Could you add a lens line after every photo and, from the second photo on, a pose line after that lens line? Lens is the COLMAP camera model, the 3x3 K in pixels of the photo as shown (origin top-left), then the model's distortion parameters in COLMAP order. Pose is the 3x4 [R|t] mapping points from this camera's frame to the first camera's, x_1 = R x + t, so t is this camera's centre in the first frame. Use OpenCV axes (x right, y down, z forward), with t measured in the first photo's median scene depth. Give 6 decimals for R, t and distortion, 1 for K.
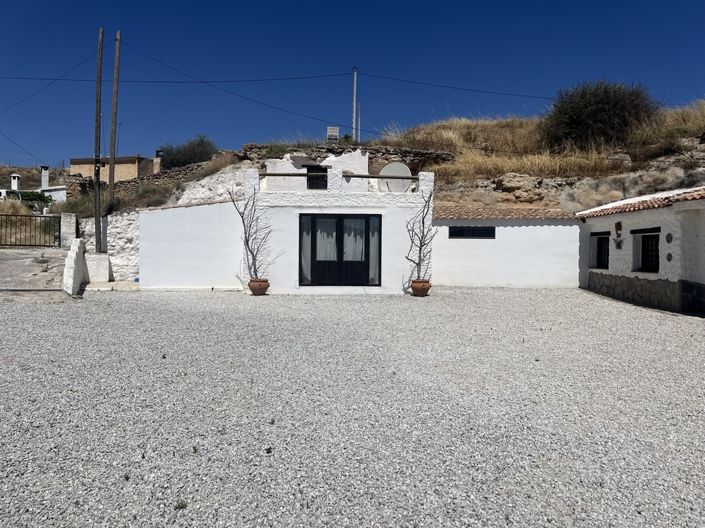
lens RADIAL K [[526.0, 0, 352.5], [0, 526.0, 264.0], [0, 0, 1]] dist [0.062224, -0.070992]
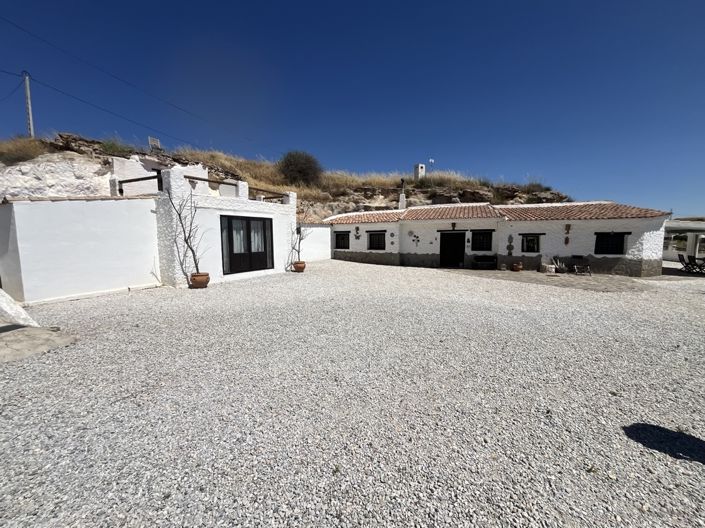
lens RADIAL K [[282.9, 0, 352.5], [0, 282.9, 264.0], [0, 0, 1]] dist [-0.014414, -0.000050]
pose [[0.539875, -0.092503, 0.836647, -0.474736], [0.031357, 0.995464, 0.089828, -0.032468], [-0.841161, -0.022261, 0.540326, 0.395096]]
